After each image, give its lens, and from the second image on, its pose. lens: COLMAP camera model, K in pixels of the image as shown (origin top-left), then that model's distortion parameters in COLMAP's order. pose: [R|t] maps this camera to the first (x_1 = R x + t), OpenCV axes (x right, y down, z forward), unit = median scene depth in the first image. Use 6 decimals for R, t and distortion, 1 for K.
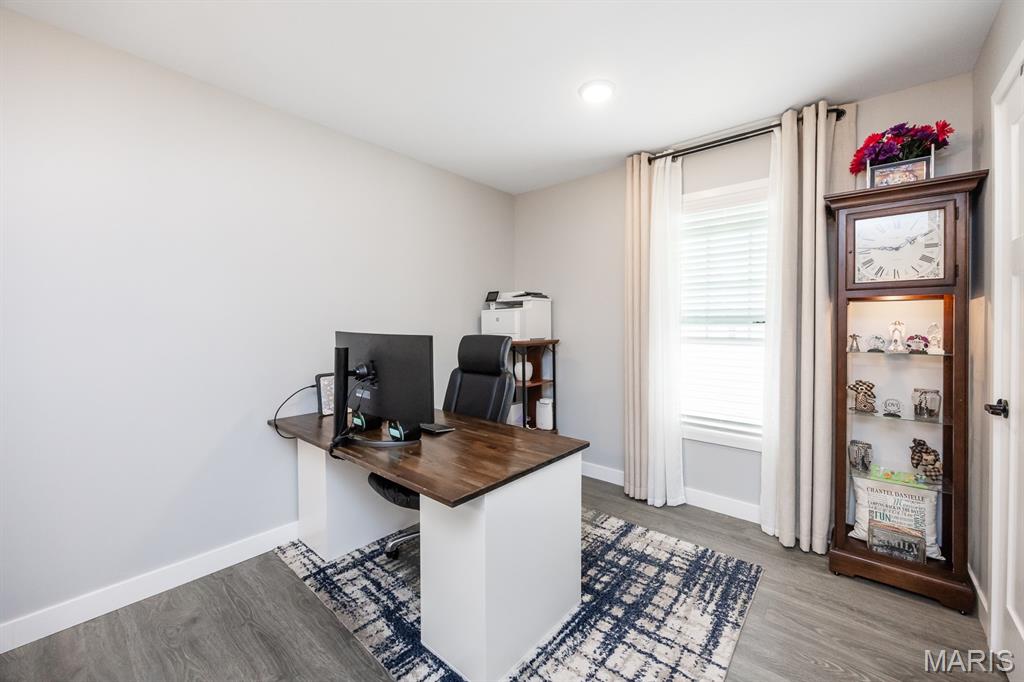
lens RADIAL K [[397.3, 0, 512.1], [0, 397.3, 330.9], [0, 0, 1]] dist [-0.001499, -0.000060]
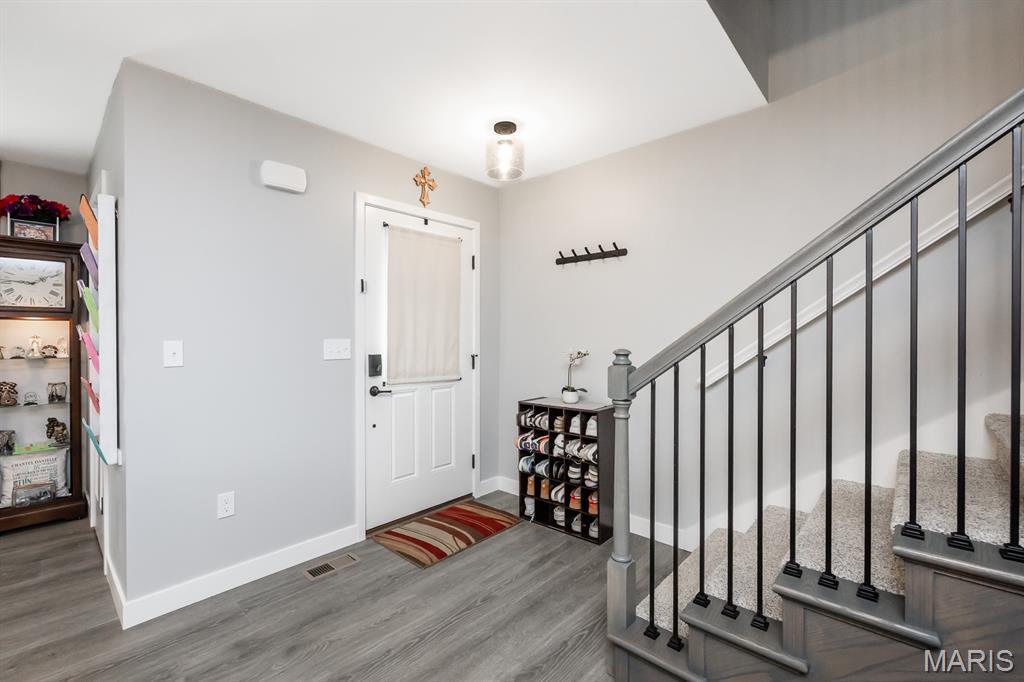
lens RADIAL K [[438.5, 0, 511.6], [0, 438.5, 336.2], [0, 0, 1]] dist [-0.001464, -0.000183]
pose [[0.028746, -0.000109, 0.999587, -0.511819], [0.010295, 0.999947, -0.000187, -0.004305], [-0.999534, 0.010296, 0.028746, -0.715167]]
